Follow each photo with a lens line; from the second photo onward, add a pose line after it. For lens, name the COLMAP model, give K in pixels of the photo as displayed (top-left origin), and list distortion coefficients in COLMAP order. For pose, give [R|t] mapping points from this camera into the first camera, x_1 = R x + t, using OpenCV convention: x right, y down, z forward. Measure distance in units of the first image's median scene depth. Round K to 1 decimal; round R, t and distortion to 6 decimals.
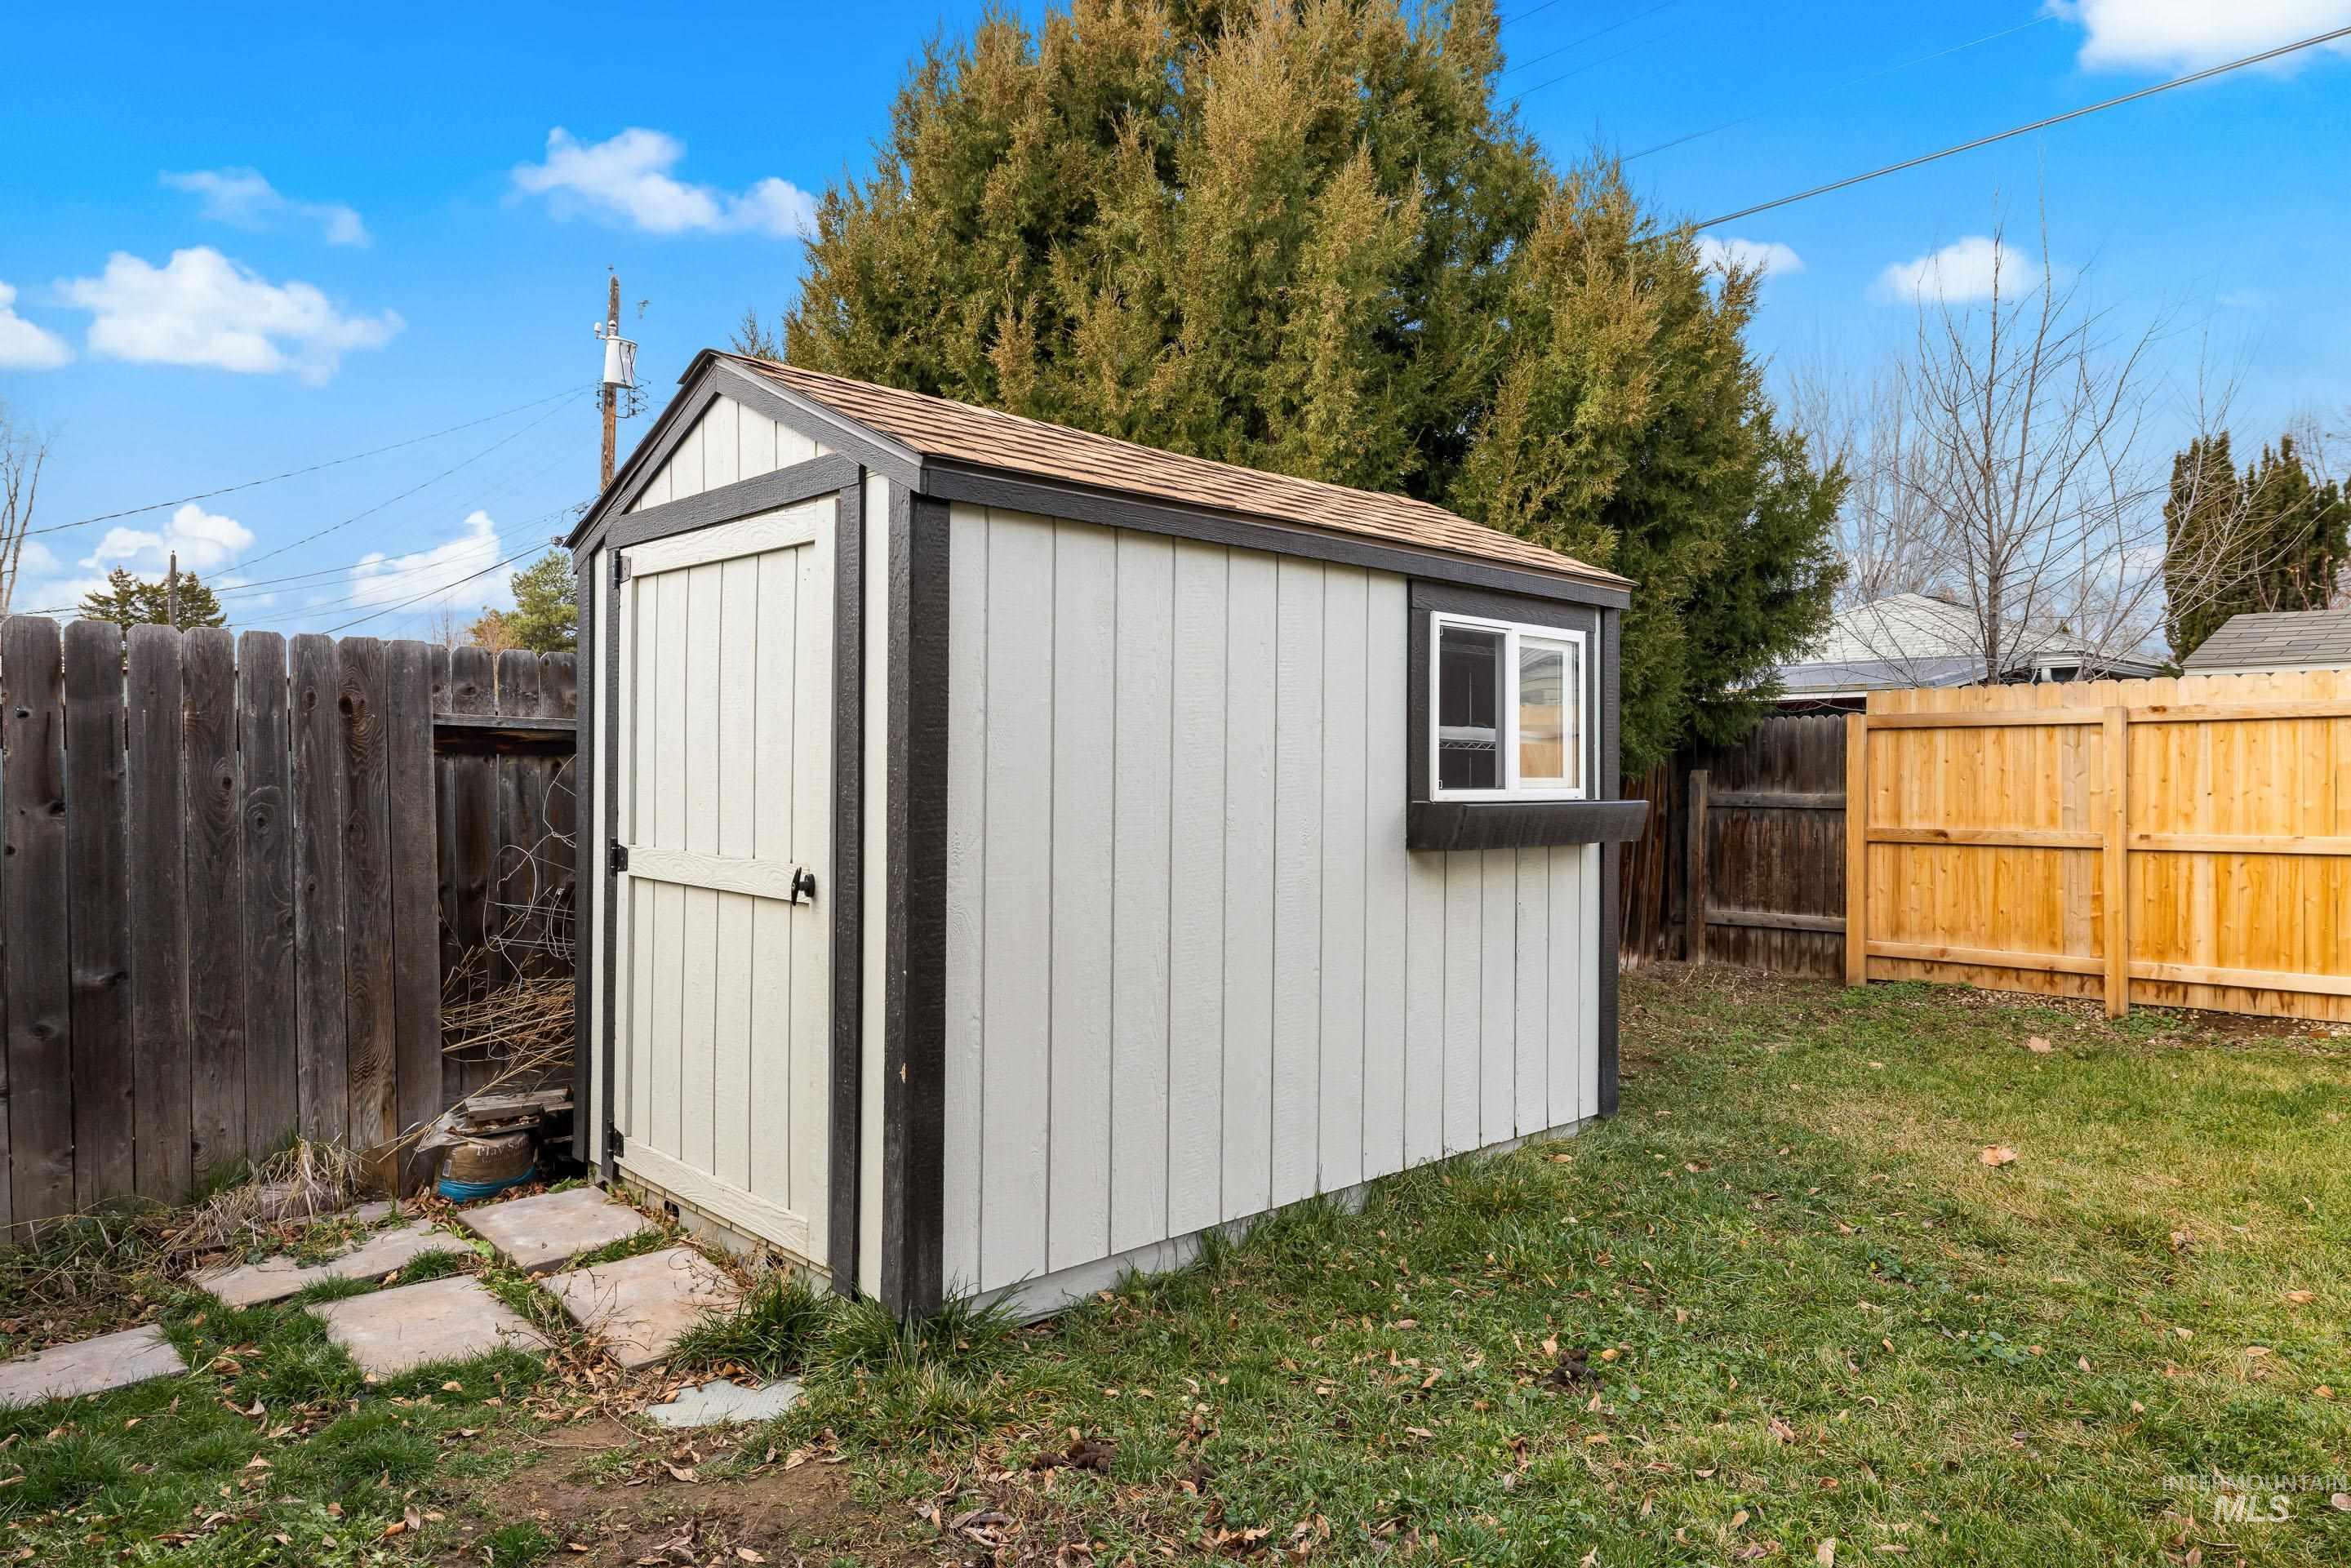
lens RADIAL K [[1396.6, 0, 1168.7], [0, 1396.6, 784.9], [0, 0, 1]] dist [-0.002656, -0.000856]
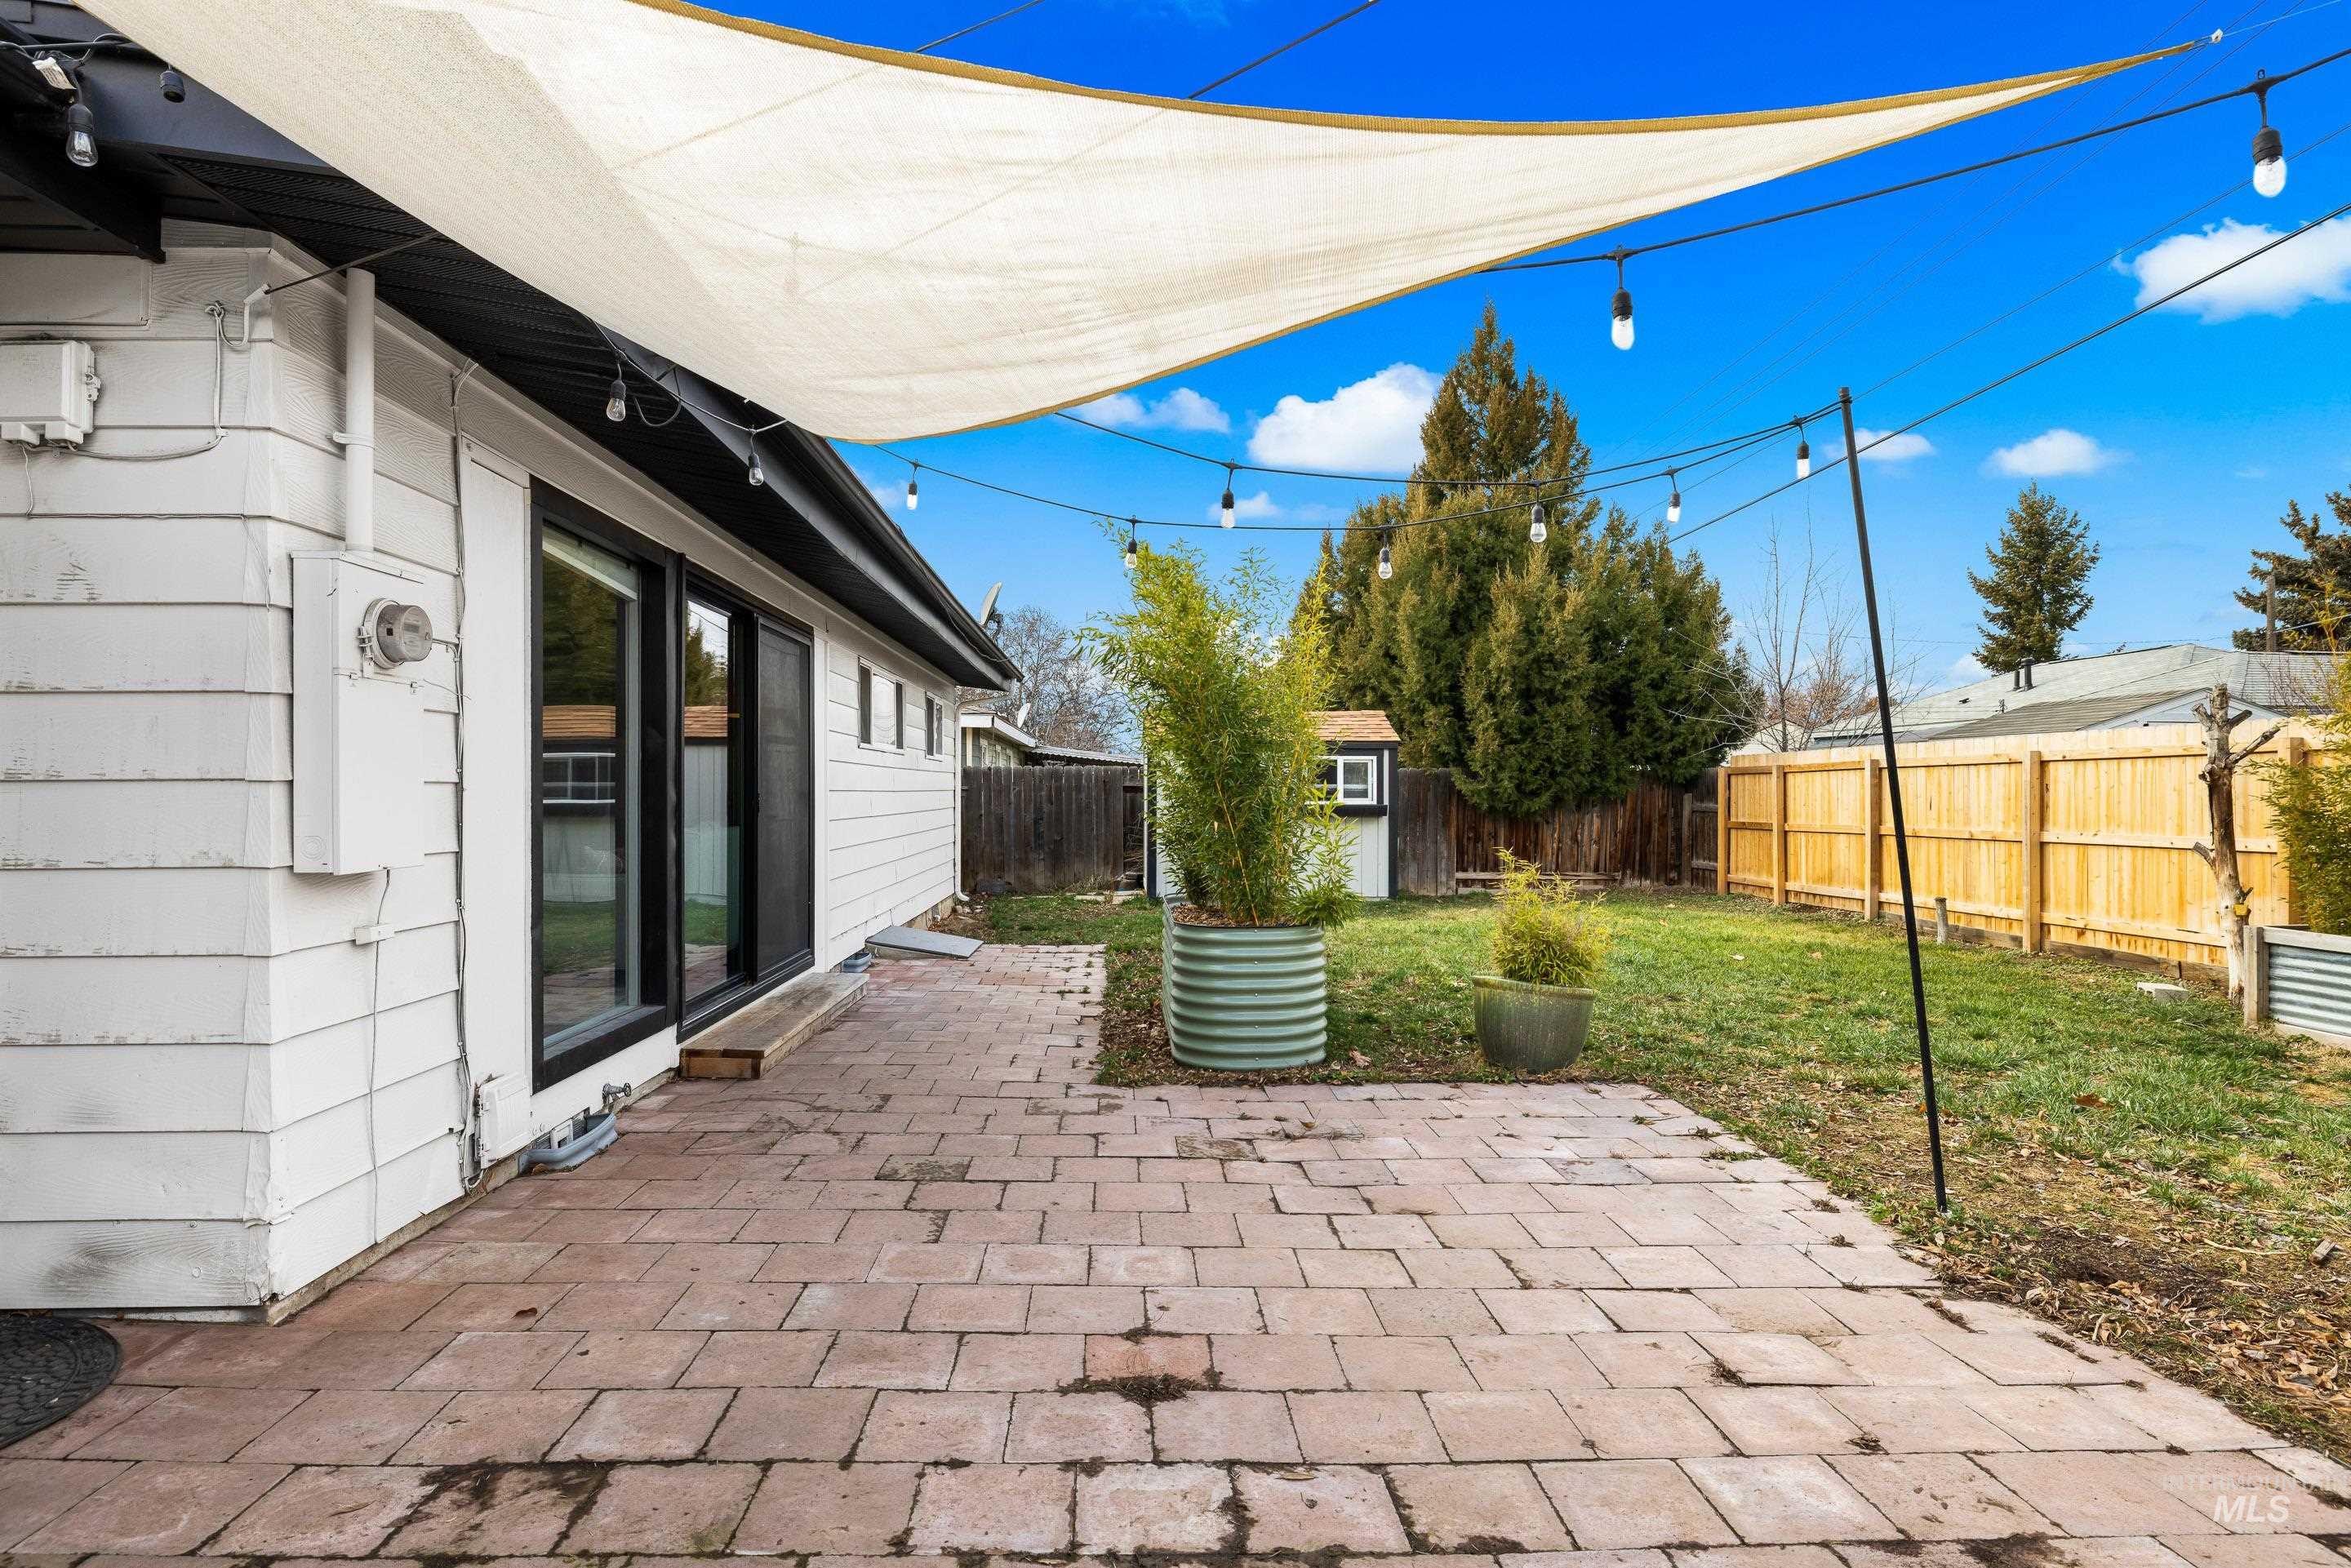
lens RADIAL K [[1242.5, 0, 1182.4], [0, 1242.5, 790.6], [0, 0, 1]] dist [-0.002442, 0.001093]
pose [[0.770584, -0.004140, -0.637325, 2.043961], [-0.001621, 0.999963, -0.008455, 0.004735], [0.637337, 0.007549, 0.770548, -1.822144]]
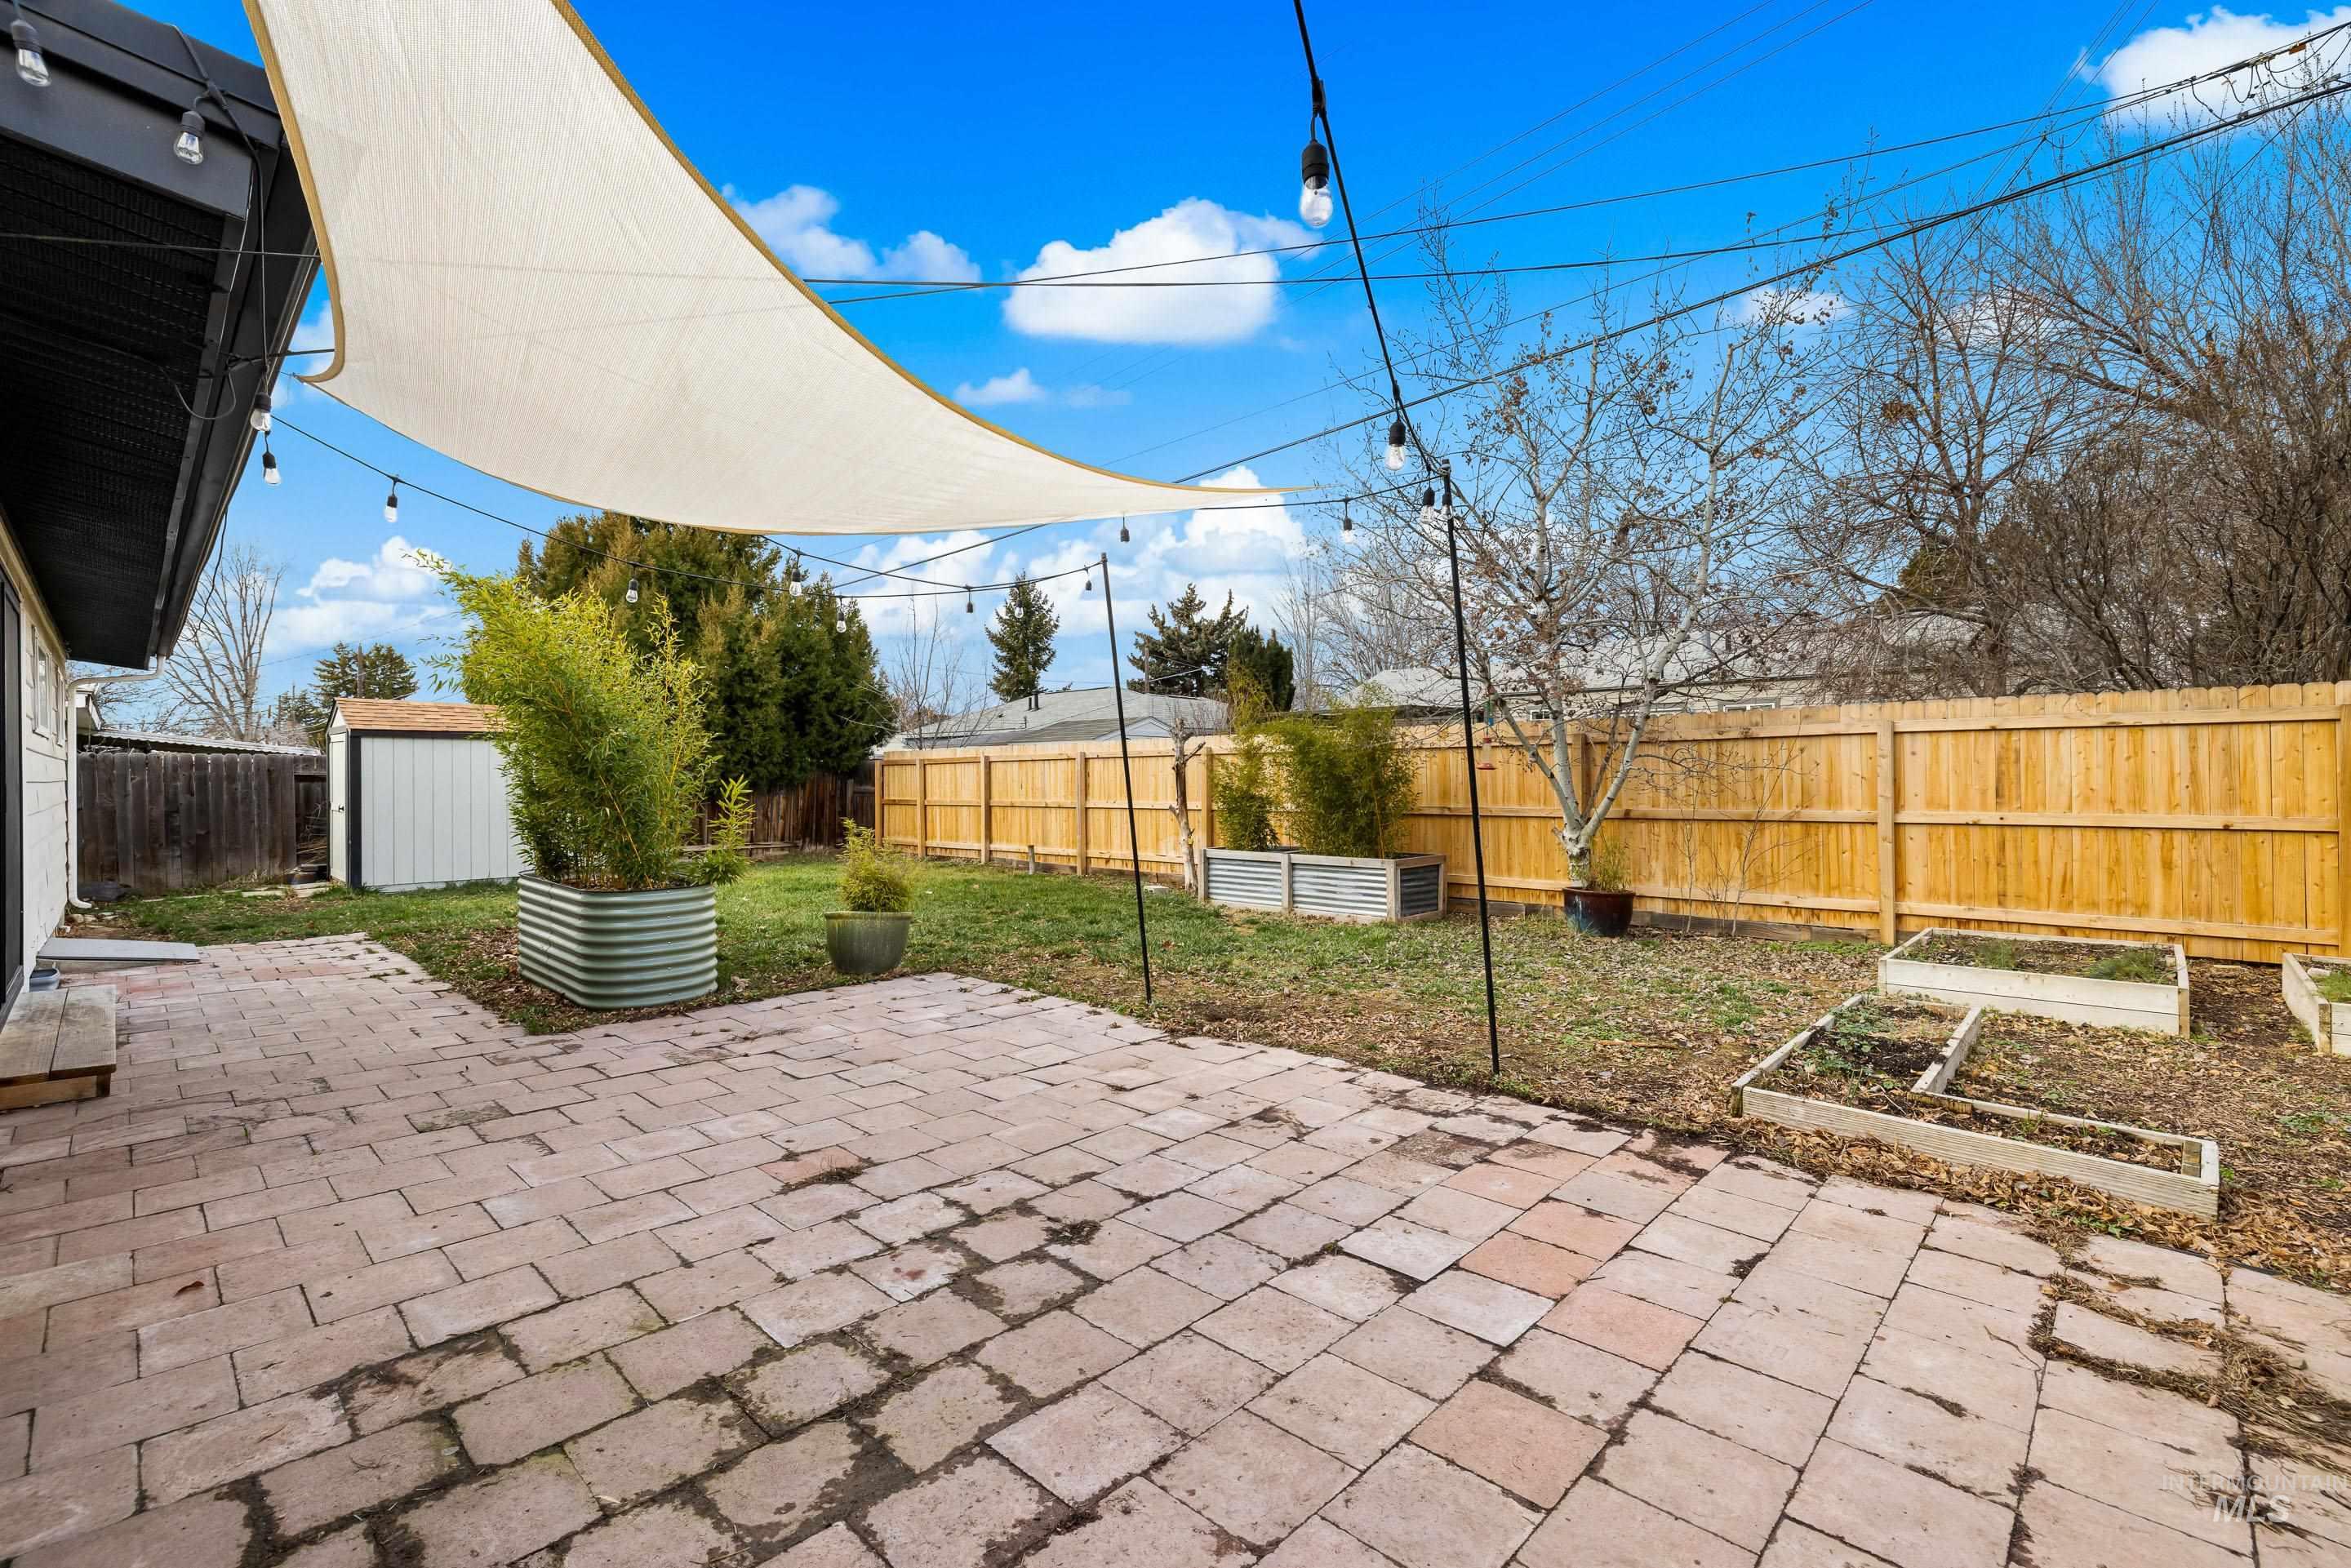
lens RADIAL K [[1000.5, 0, 1166.0], [0, 1000.5, 781.7], [0, 0, 1]] dist [-0.000244, -0.000116]
pose [[0.998066, -0.009023, 0.061507, 1.855425], [0.009082, 0.999959, -0.000670, 0.003089], [-0.061499, 0.001227, 0.998106, -2.099207]]
